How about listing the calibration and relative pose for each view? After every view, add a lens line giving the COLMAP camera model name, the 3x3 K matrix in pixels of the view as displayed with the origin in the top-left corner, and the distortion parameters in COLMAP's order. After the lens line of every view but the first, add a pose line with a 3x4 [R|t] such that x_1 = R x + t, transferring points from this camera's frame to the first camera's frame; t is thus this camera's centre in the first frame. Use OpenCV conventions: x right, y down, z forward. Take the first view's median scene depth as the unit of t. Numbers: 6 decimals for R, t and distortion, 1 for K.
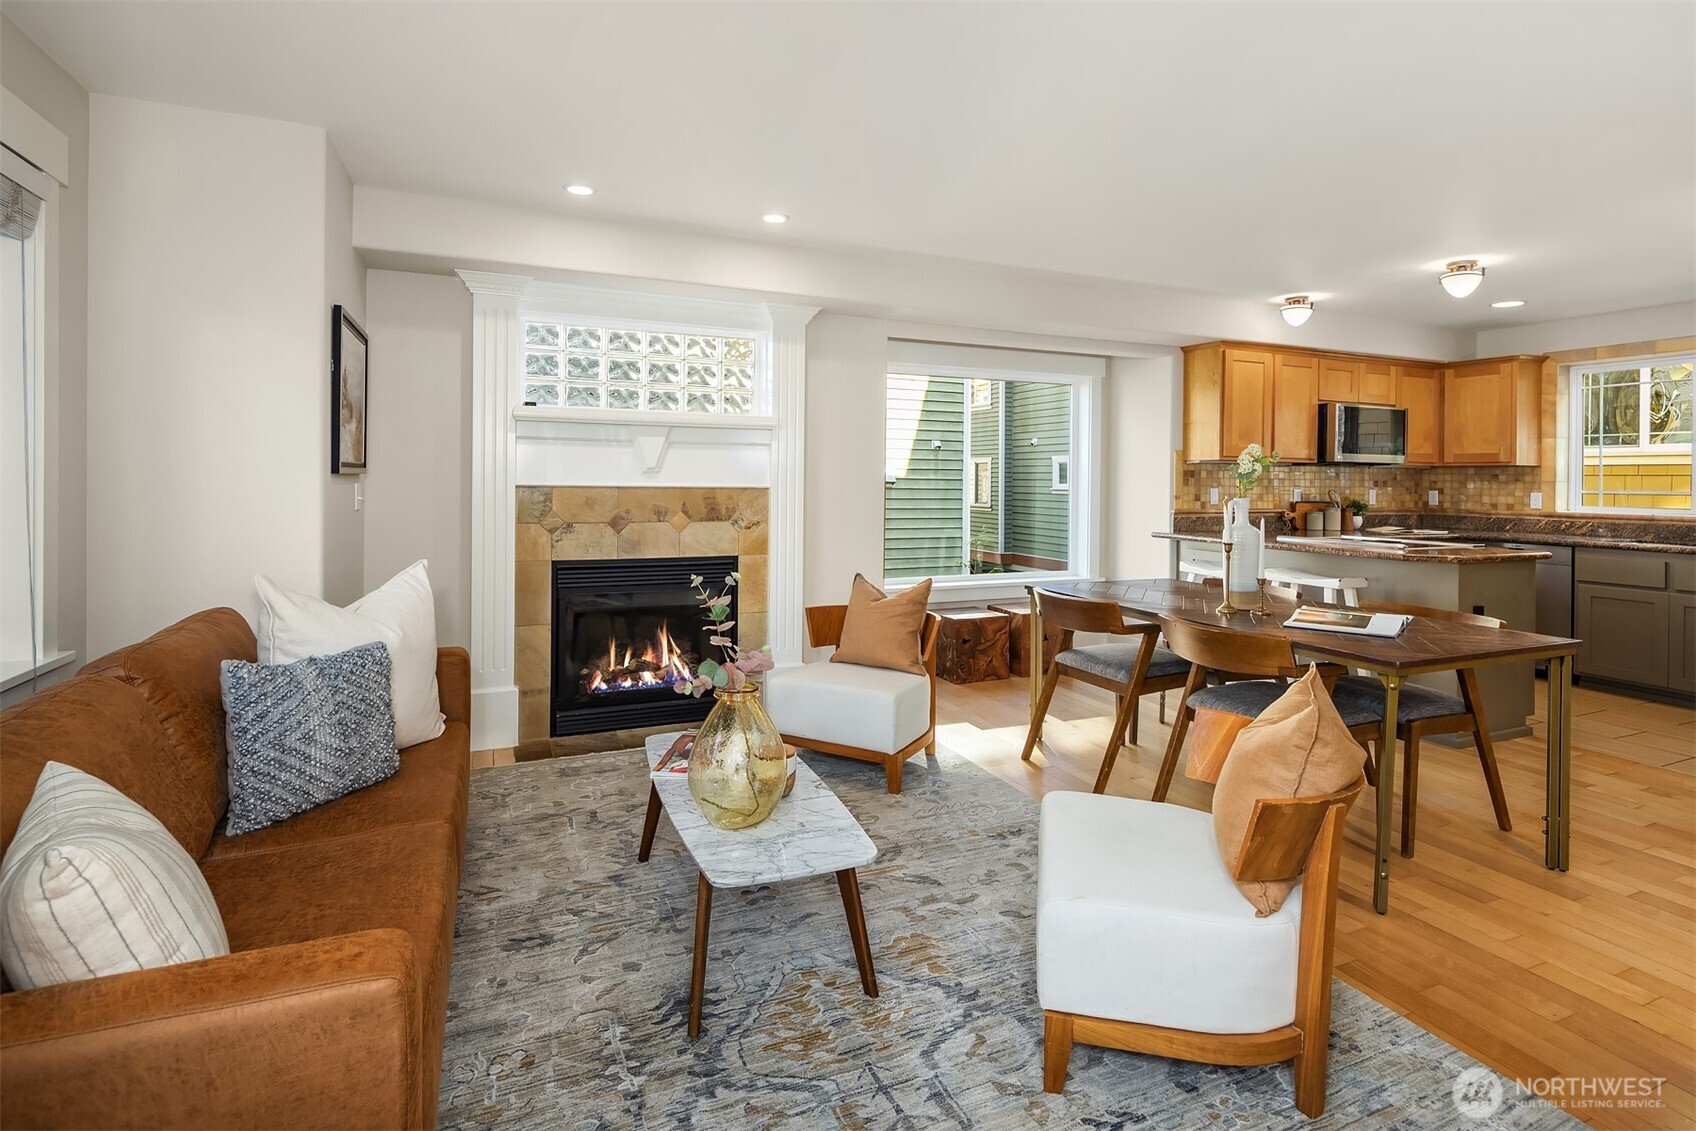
lens RADIAL K [[823.8, 0, 852.6], [0, 823.8, 484.4], [0, 0, 1]] dist [0.007154, -0.004941]
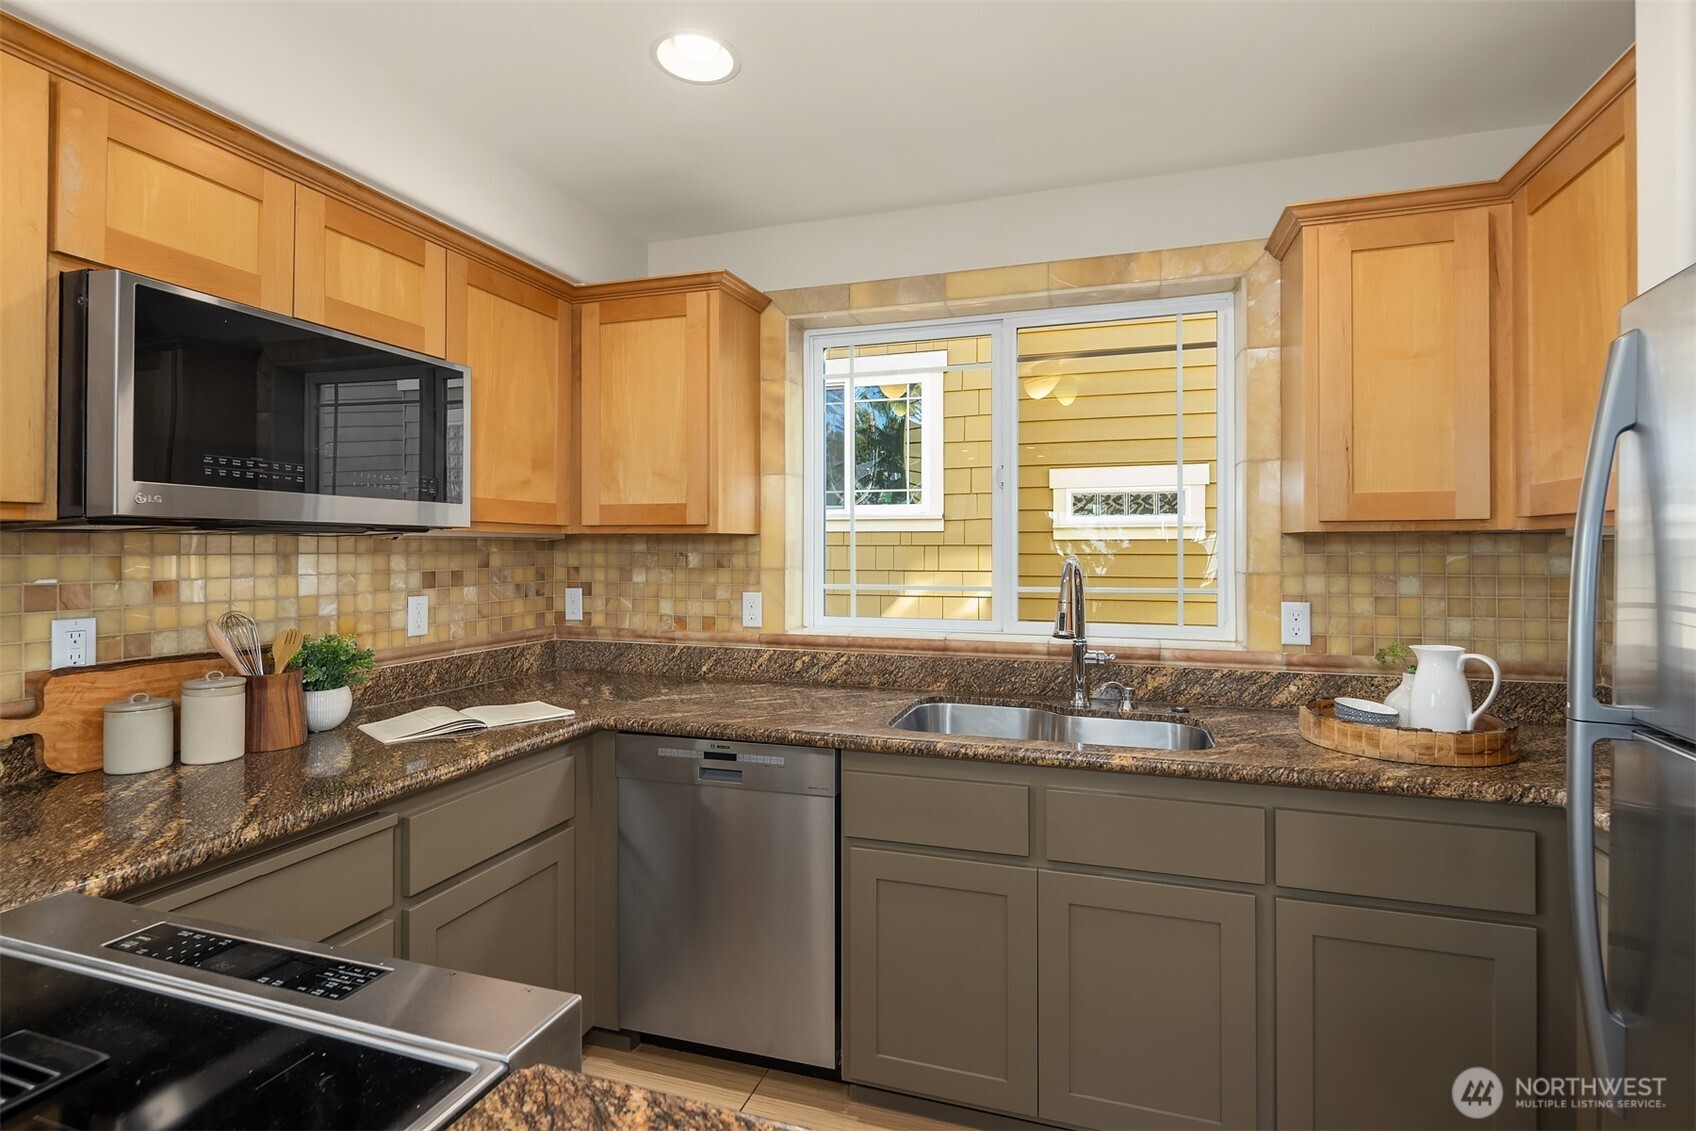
lens RADIAL K [[823.8, 0, 851.1], [0, 823.8, 547.4], [0, 0, 1]] dist [0.007154, -0.004941]
pose [[0.669715, -0.010717, 0.742541, 0.612079], [0.012058, 0.999921, 0.003556, -0.018960], [-0.742520, 0.006572, 0.669792, 0.761397]]
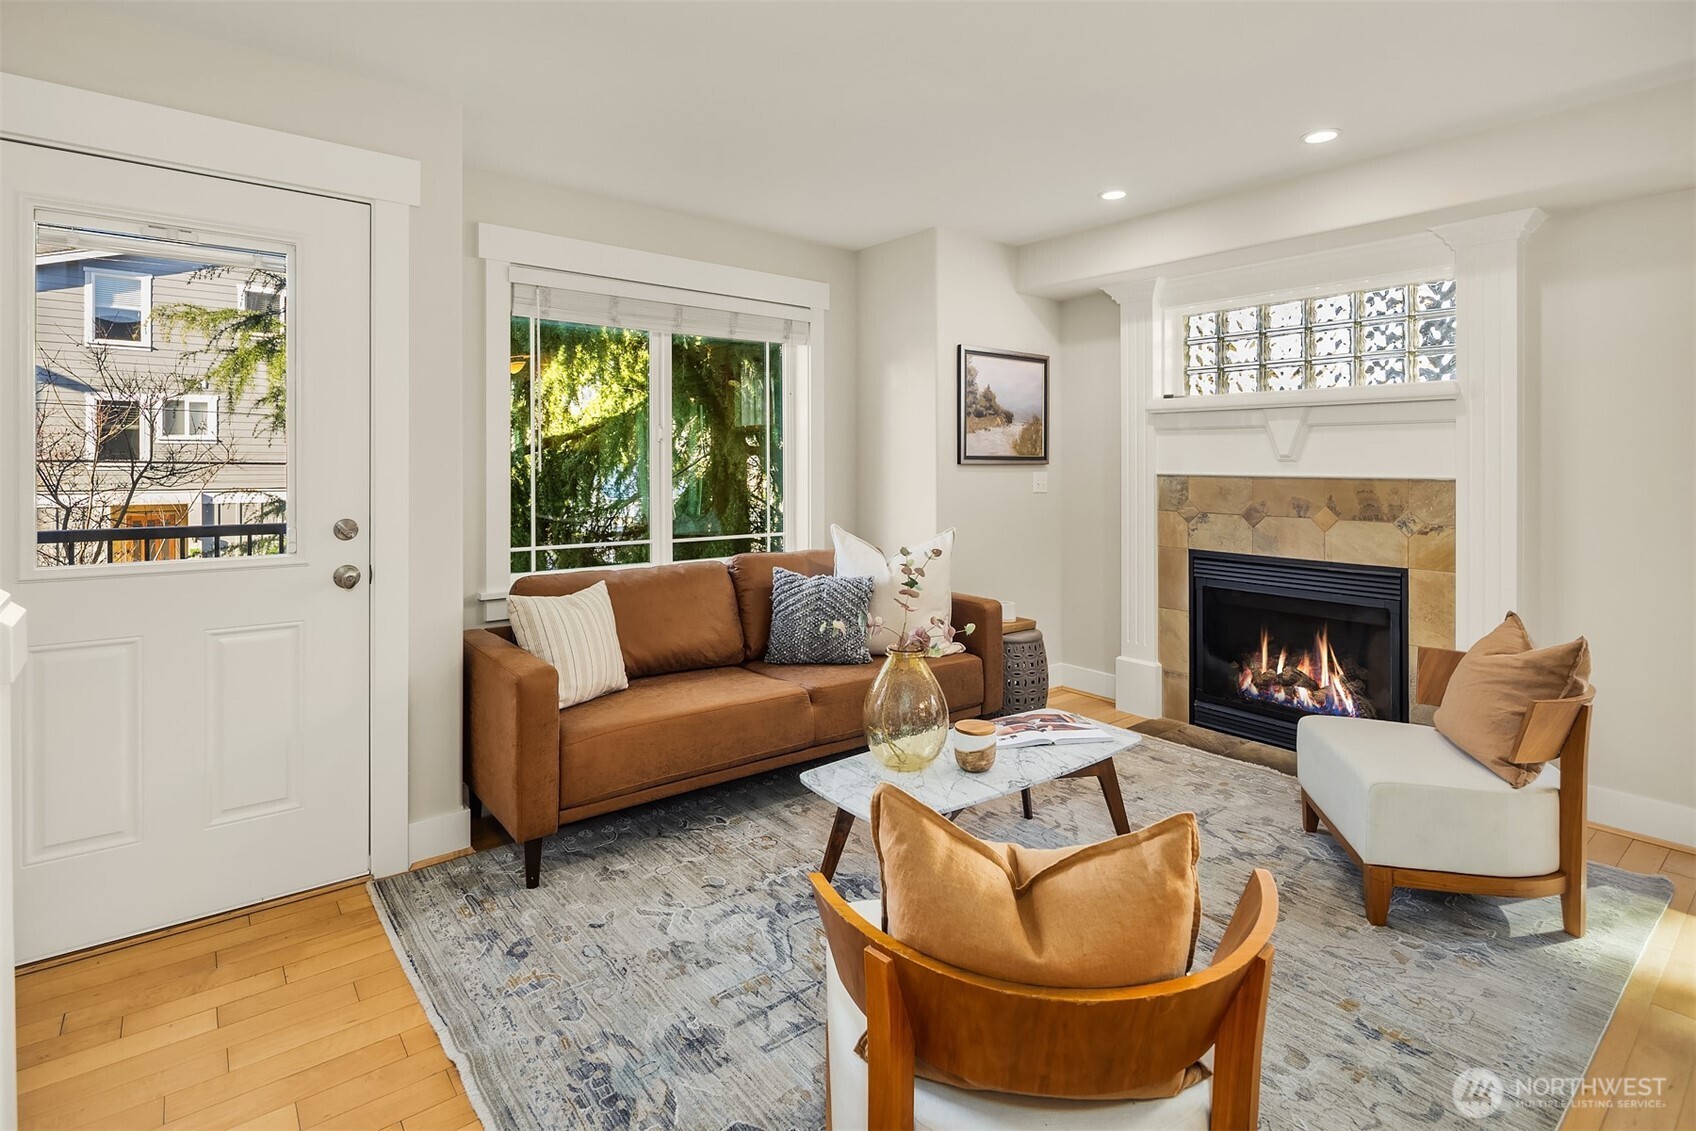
lens RADIAL K [[823.8, 0, 850.9], [0, 823.8, 467.7], [0, 0, 1]] dist [0.007154, -0.004941]
pose [[0.268778, -0.003239, -0.963197, 0.389435], [-0.007852, 0.999954, -0.005554, 0.001566], [0.963170, 0.009056, 0.268740, 0.254552]]
